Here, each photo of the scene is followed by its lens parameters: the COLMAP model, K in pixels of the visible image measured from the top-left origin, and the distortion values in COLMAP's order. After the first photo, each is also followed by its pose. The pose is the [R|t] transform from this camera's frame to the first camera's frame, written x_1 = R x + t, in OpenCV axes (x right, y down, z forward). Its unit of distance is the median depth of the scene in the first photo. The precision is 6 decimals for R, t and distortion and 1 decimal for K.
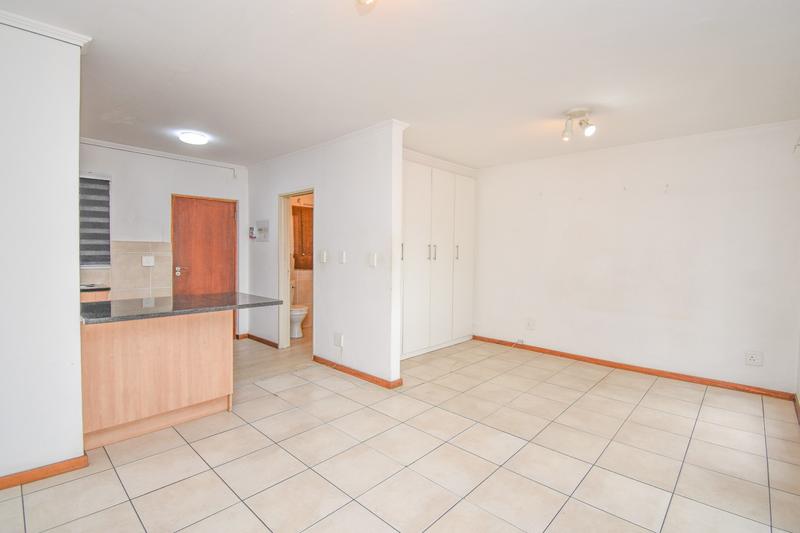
lens RADIAL K [[369.6, 0, 403.2], [0, 369.6, 261.6], [0, 0, 1]] dist [0.020165, -0.025999]
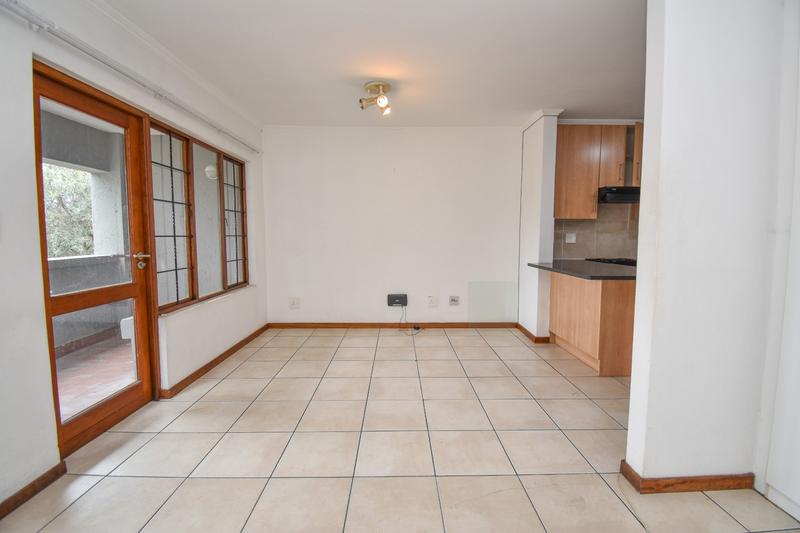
lens RADIAL K [[352.2, 0, 402.2], [0, 352.2, 262.5], [0, 0, 1]] dist [0.019660, -0.024387]
pose [[-0.722384, 0.039431, -0.690367, 0.439316], [-0.029257, 0.995736, 0.087487, 0.004806], [0.690873, 0.083397, -0.718150, 0.918753]]
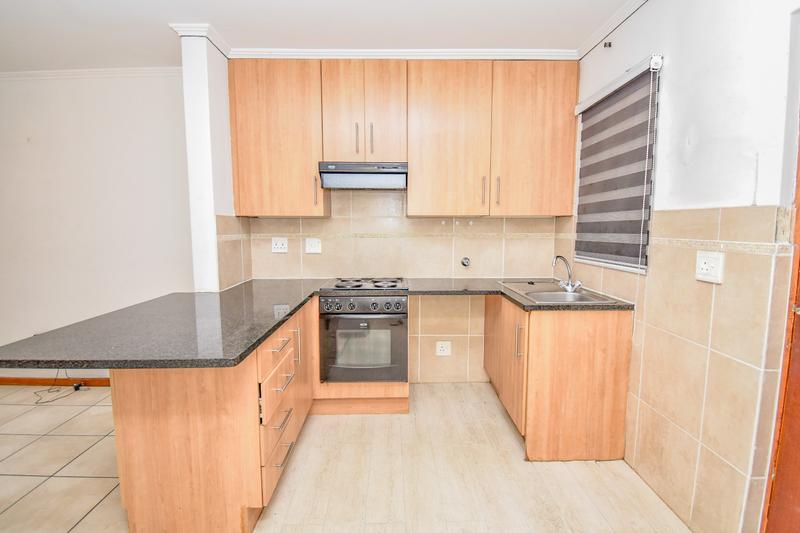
lens RADIAL K [[369.6, 0, 403.2], [0, 369.6, 261.6], [0, 0, 1]] dist [0.020165, -0.025999]
pose [[-0.717039, 0.057063, -0.694693, -0.281194], [-0.023202, 0.994137, 0.105607, -0.037377], [0.696647, 0.091843, -0.711511, 1.123253]]
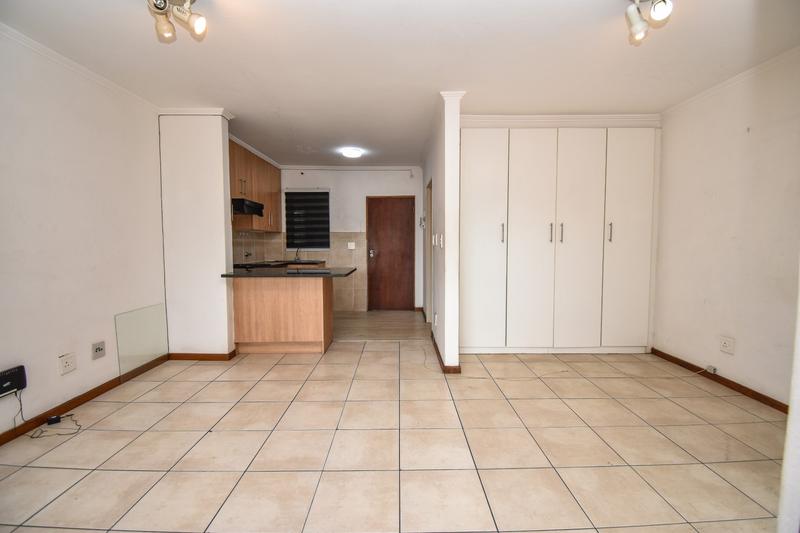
lens RADIAL K [[352.2, 0, 402.2], [0, 352.2, 262.5], [0, 0, 1]] dist [0.019660, -0.024387]
pose [[0.685065, 0.026681, -0.727993, 0.456519], [-0.007073, 0.999526, 0.029977, 0.021643], [0.728448, -0.015387, 0.684929, 0.237314]]
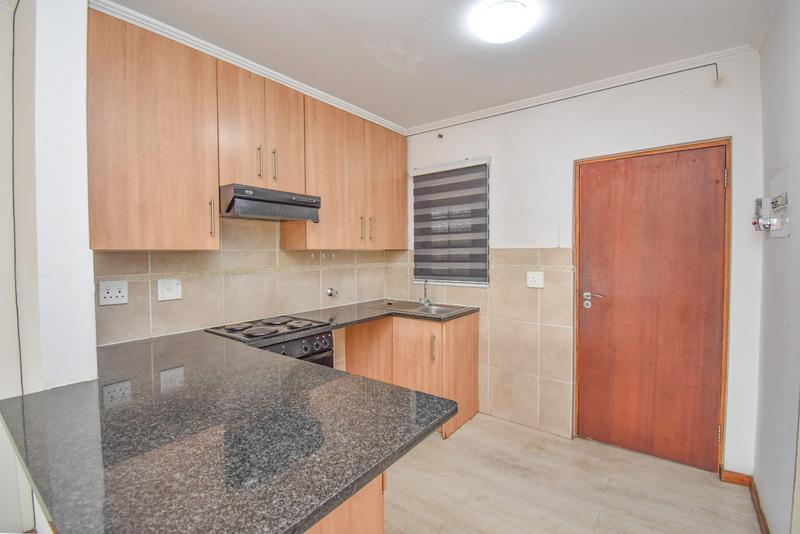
lens RADIAL K [[361.2, 0, 402.9], [0, 361.2, 262.8], [0, 0, 1]] dist [0.021372, -0.027305]
pose [[0.102661, 0.019102, -0.994533, -0.118219], [-0.014292, 0.999741, 0.017726, -0.039825], [0.994614, 0.012394, 0.102907, 0.772325]]
